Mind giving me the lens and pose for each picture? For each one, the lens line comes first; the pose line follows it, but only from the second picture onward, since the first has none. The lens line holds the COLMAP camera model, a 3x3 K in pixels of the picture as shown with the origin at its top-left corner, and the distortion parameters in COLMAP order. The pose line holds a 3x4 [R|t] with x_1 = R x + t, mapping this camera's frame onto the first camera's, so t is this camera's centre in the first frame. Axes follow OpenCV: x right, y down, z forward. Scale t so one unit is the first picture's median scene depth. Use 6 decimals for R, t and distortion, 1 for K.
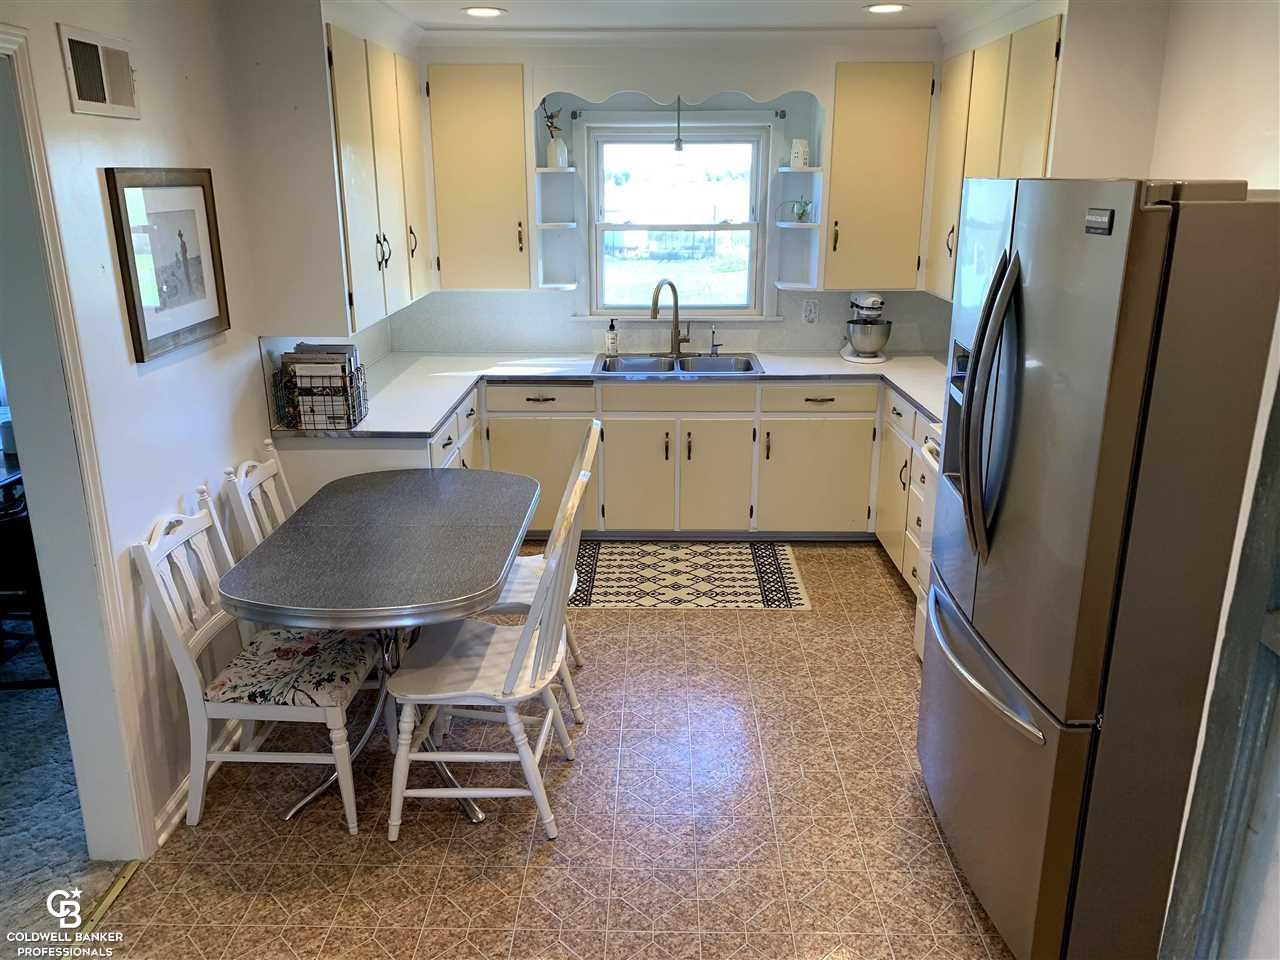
lens RADIAL K [[984.4, 0, 639.8], [0, 984.4, 476.5], [0, 0, 1]] dist [-0.000332, -0.001012]
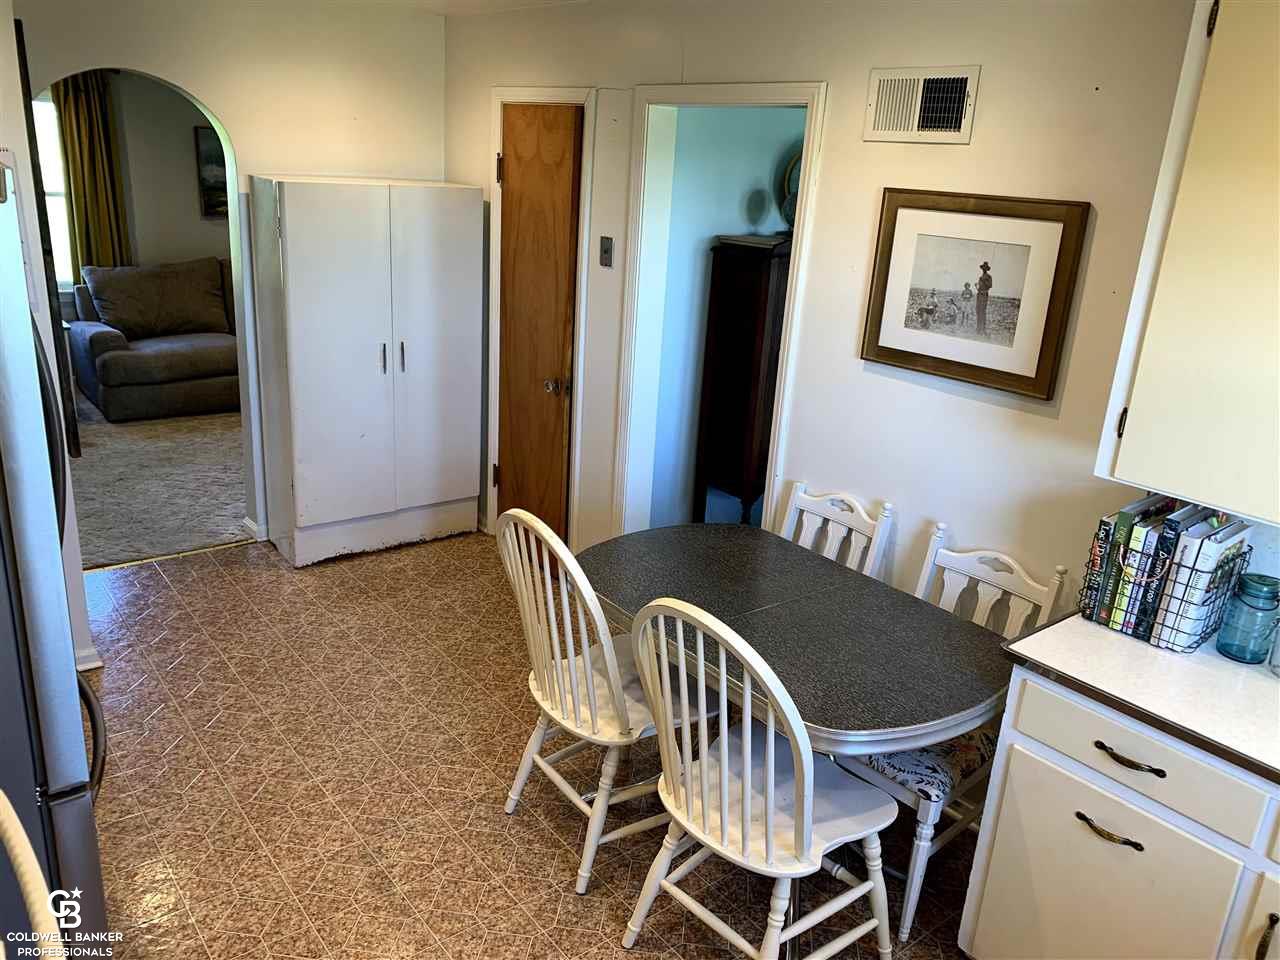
lens RADIAL K [[984.4, 0, 638.1], [0, 984.4, 483.2], [0, 0, 1]] dist [-0.000332, -0.001012]
pose [[-0.770742, 0.158470, -0.617126, 0.390331], [-0.240522, 0.824546, 0.512126, -0.482147], [0.590005, 0.543149, -0.597397, 1.498478]]
